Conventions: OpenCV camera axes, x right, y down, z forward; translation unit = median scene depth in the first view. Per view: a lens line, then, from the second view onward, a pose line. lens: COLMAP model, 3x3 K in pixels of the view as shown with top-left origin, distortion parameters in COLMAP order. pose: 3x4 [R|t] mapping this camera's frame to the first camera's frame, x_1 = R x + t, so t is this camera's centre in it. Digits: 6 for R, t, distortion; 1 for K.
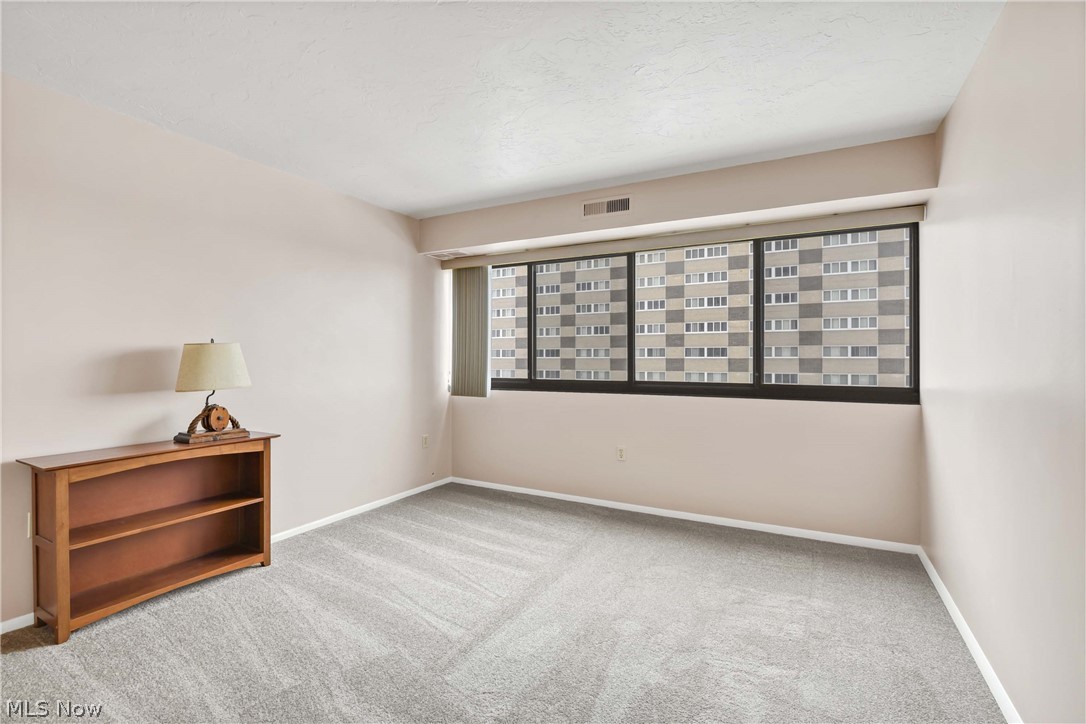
lens RADIAL K [[484.6, 0, 540.0], [0, 484.6, 359.5], [0, 0, 1]] dist [0.000773, -0.011427]
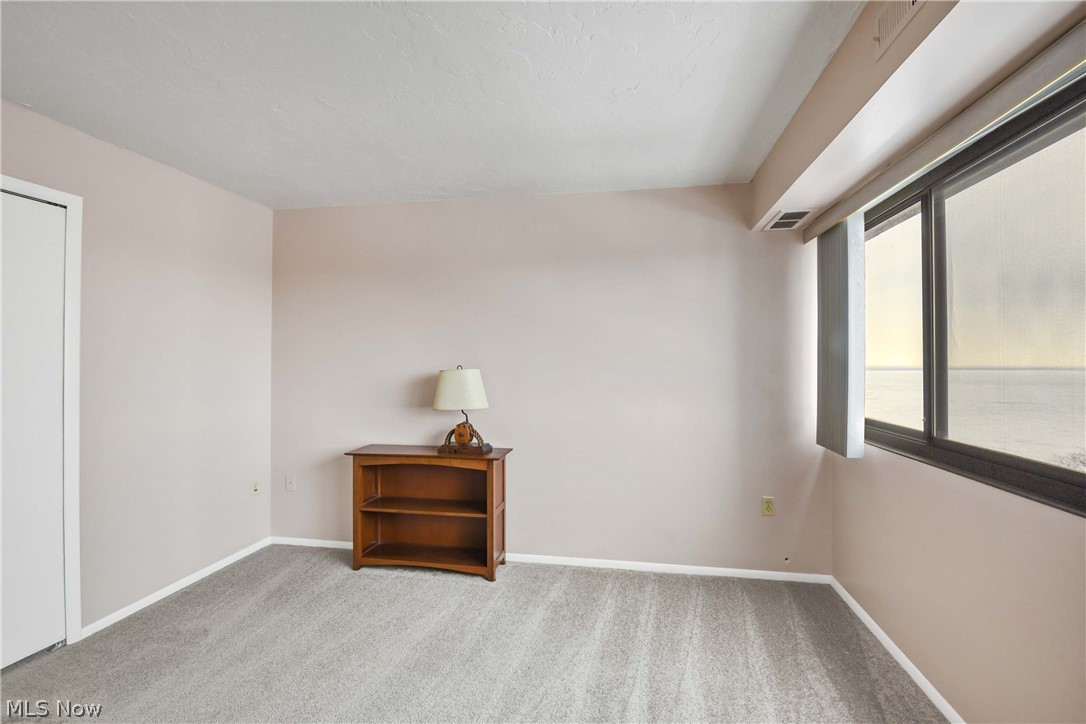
lens RADIAL K [[484.6, 0, 540.0], [0, 484.6, 359.5], [0, 0, 1]] dist [0.000773, -0.011427]
pose [[0.322546, -0.003324, -0.946548, 0.251599], [0.000304, 0.999994, -0.003408, -0.027066], [0.946554, 0.000811, 0.322545, 0.411271]]
